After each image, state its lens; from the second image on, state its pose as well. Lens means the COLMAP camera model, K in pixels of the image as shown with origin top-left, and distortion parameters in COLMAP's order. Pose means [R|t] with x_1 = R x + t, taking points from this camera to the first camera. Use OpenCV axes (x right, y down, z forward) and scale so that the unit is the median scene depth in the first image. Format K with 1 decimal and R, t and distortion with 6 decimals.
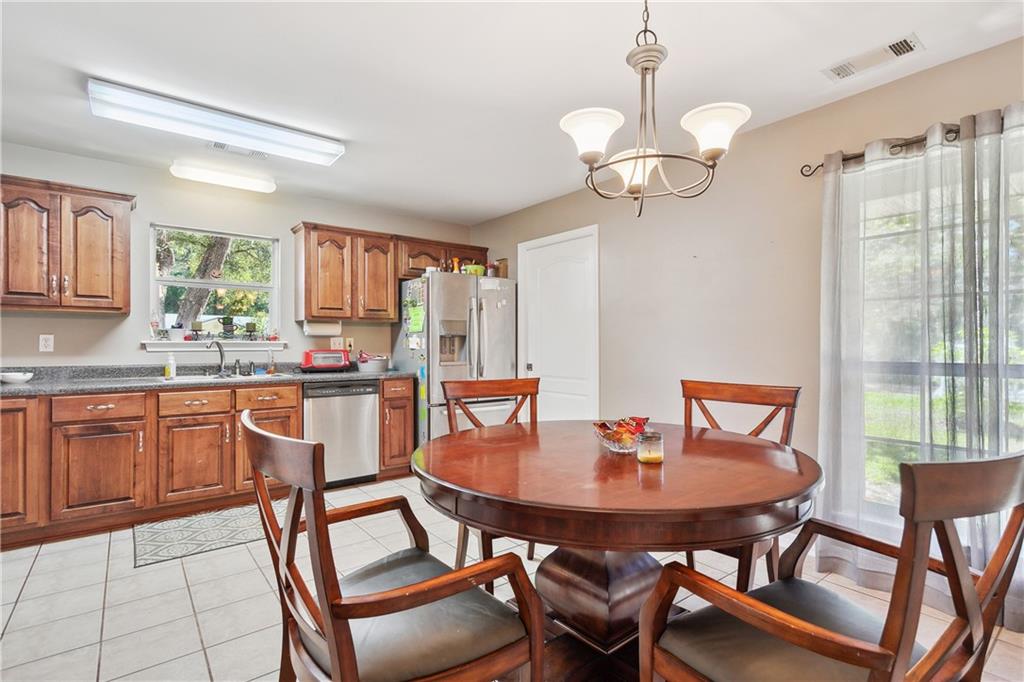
lens RADIAL K [[487.6, 0, 517.0], [0, 487.6, 342.9], [0, 0, 1]] dist [-0.002983, -0.000551]
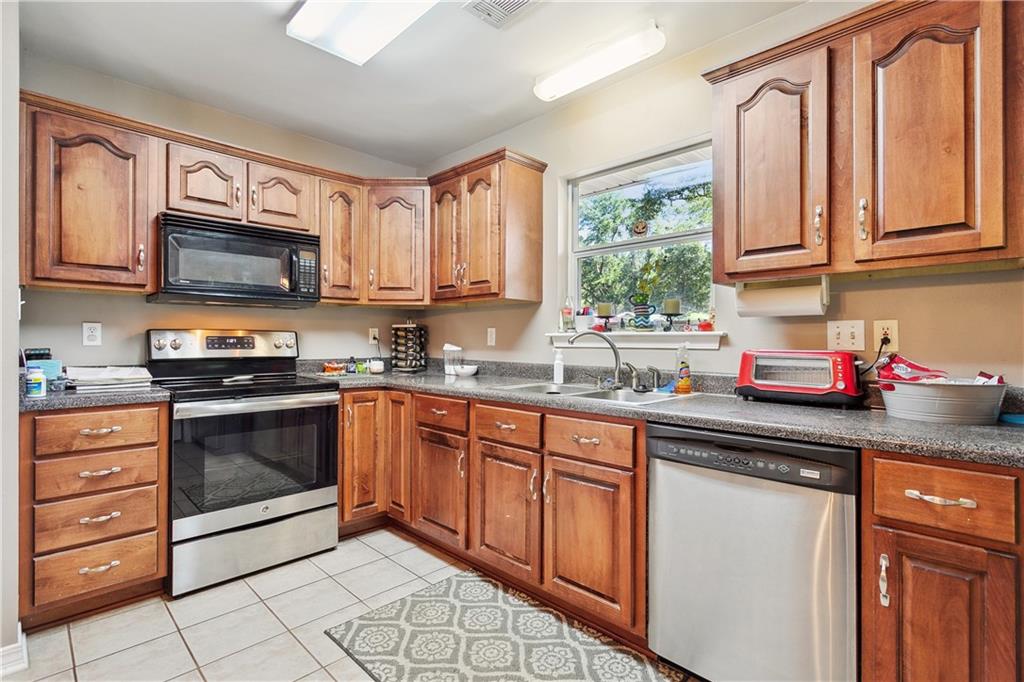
lens RADIAL K [[487.6, 0, 517.0], [0, 487.6, 342.9], [0, 0, 1]] dist [-0.002983, -0.000551]
pose [[0.118514, 0.004610, -0.992942, -0.001467], [-0.001203, 0.999989, 0.004499, 0.007569], [0.992952, 0.000661, 0.118518, 0.890280]]
